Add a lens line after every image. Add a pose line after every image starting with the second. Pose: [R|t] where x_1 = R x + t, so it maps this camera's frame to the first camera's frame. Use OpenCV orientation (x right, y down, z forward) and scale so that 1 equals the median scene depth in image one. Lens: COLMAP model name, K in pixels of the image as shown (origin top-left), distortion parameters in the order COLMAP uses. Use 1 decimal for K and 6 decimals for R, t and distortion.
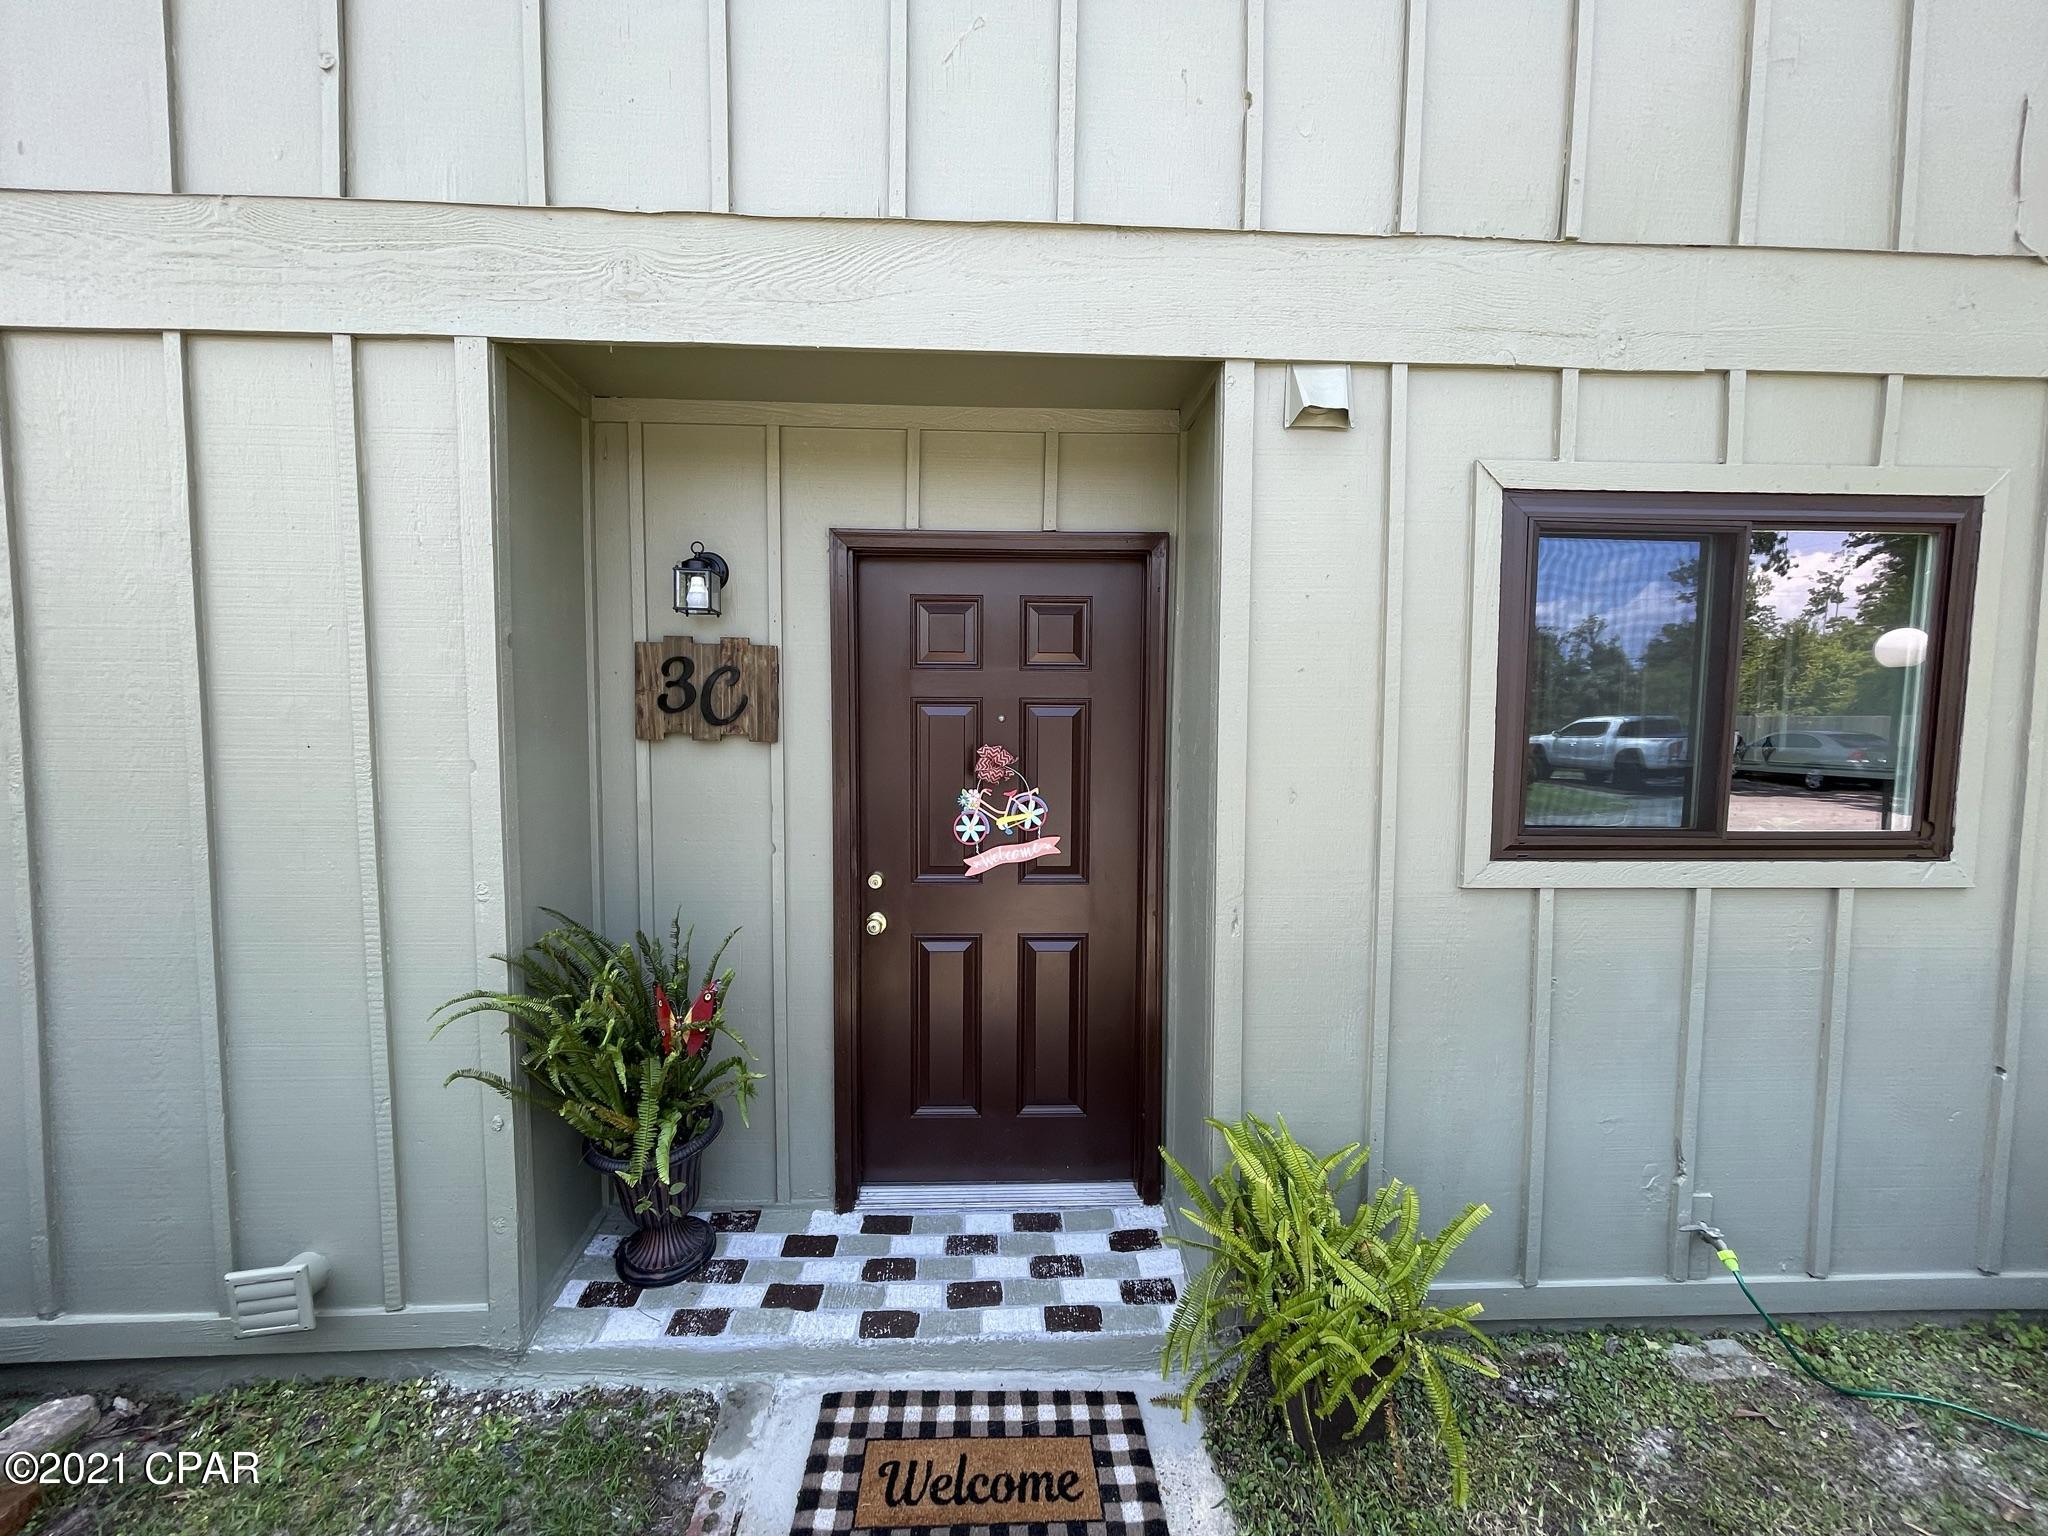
lens RADIAL K [[833.4, 0, 1015.9], [0, 833.4, 774.0], [0, 0, 1]] dist [0.000146, 0.000323]
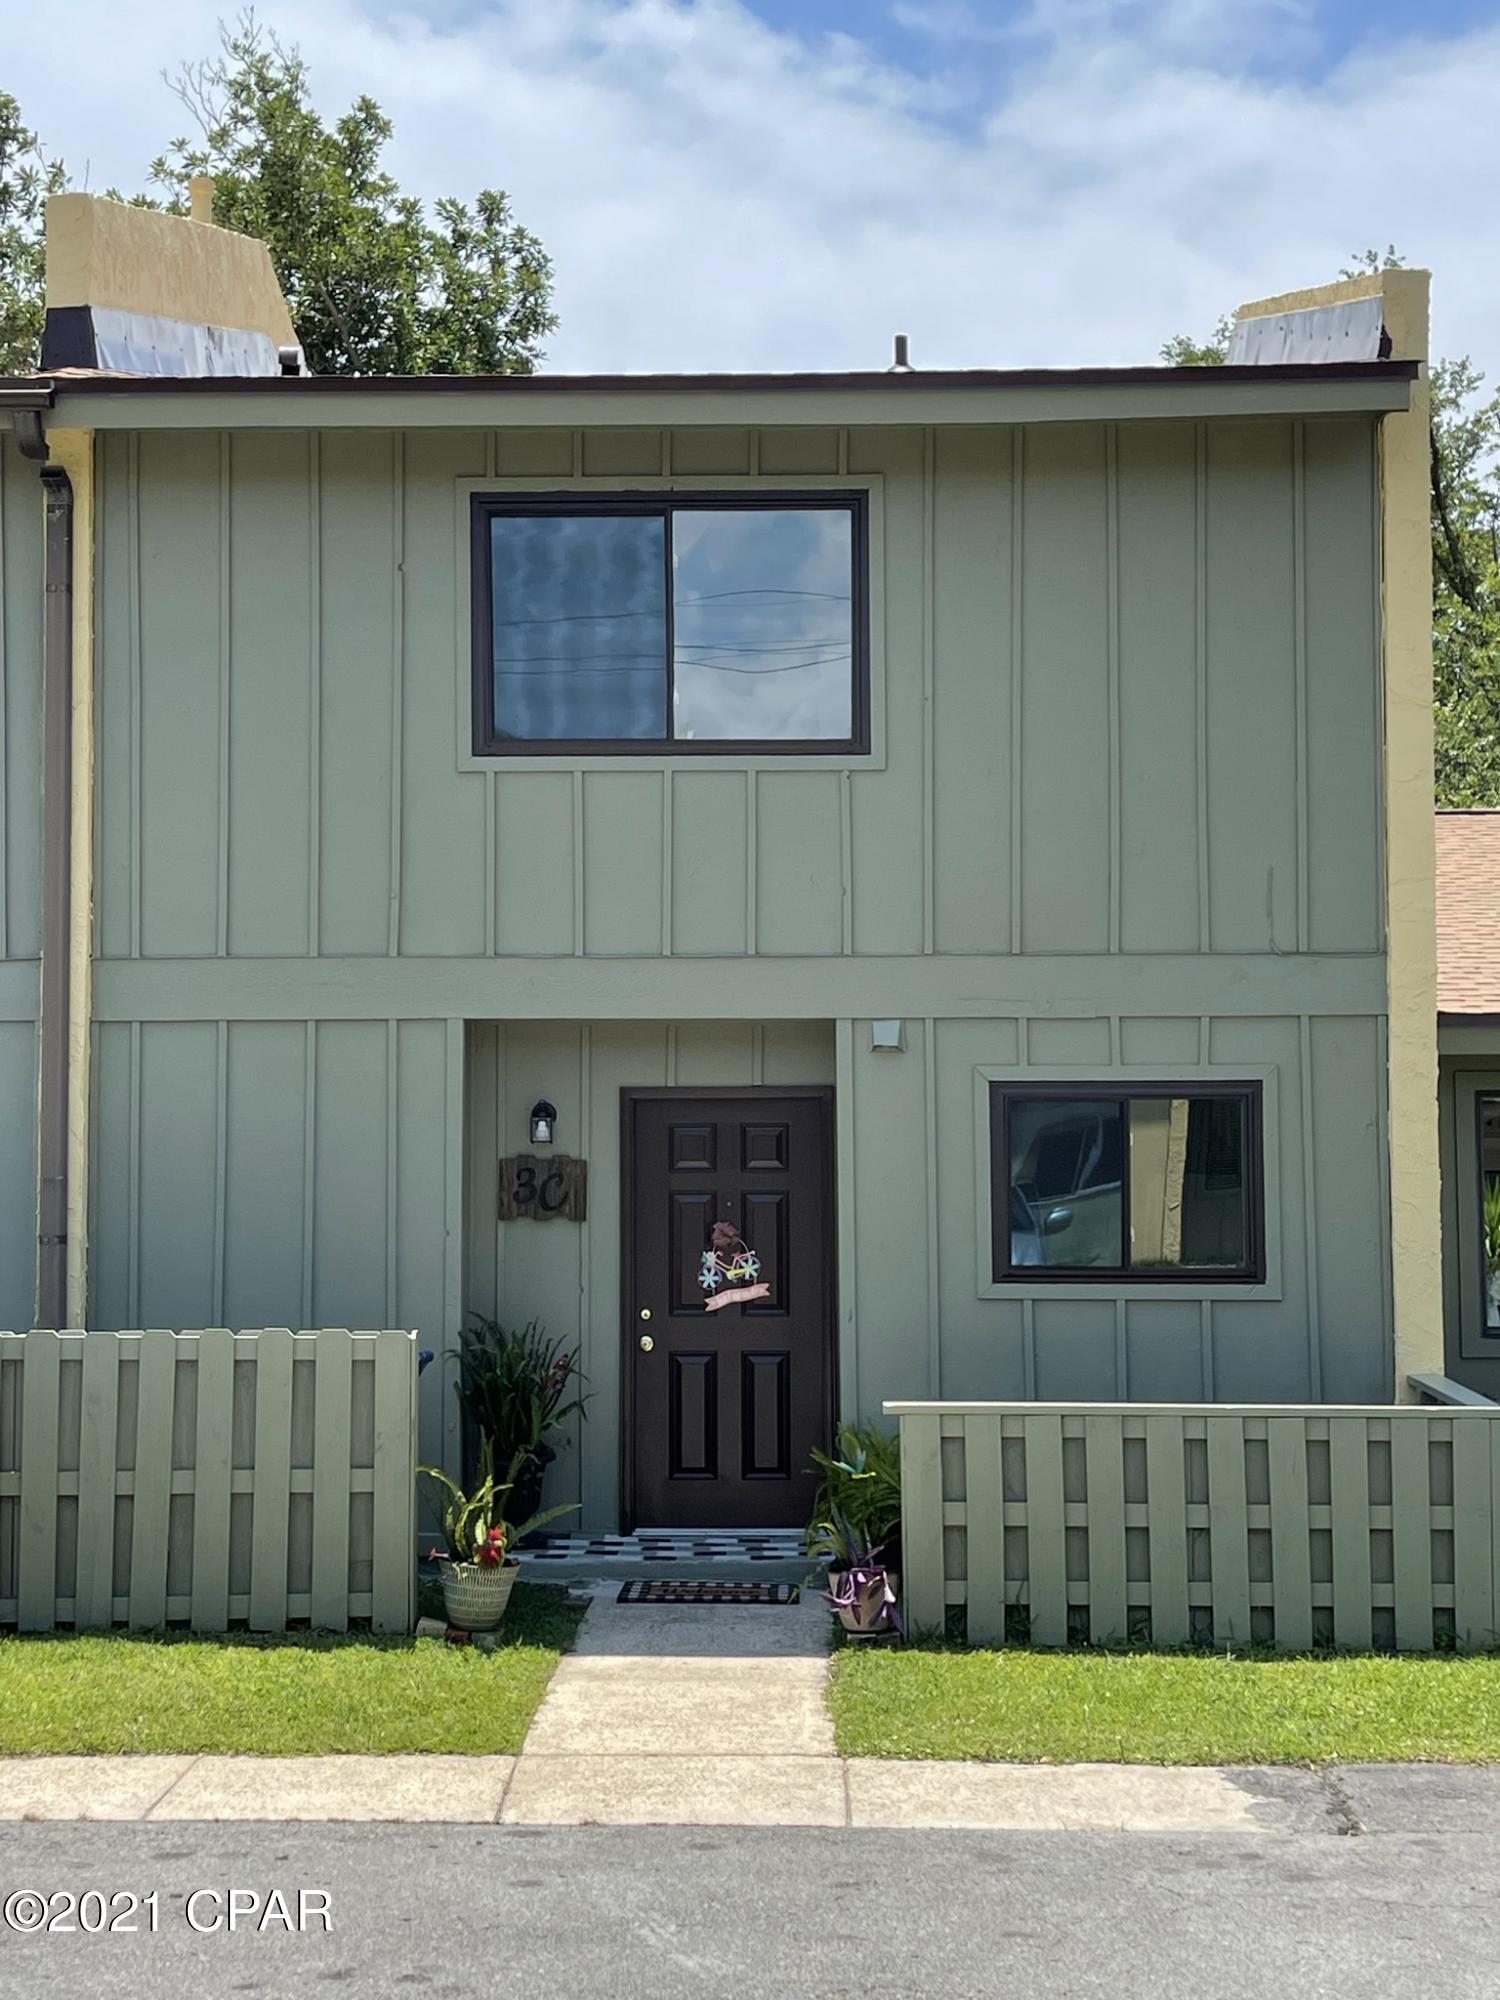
lens RADIAL K [[3074.3, 0, 750.0], [0, 3074.3, 1000.0], [0, 0, 1]] dist [0.243376, -1.165334]
pose [[0.996203, -0.012278, -0.086196, 0.534192], [0.002262, 0.993322, -0.115352, 0.221091], [0.087036, 0.114719, 0.989578, -4.818349]]
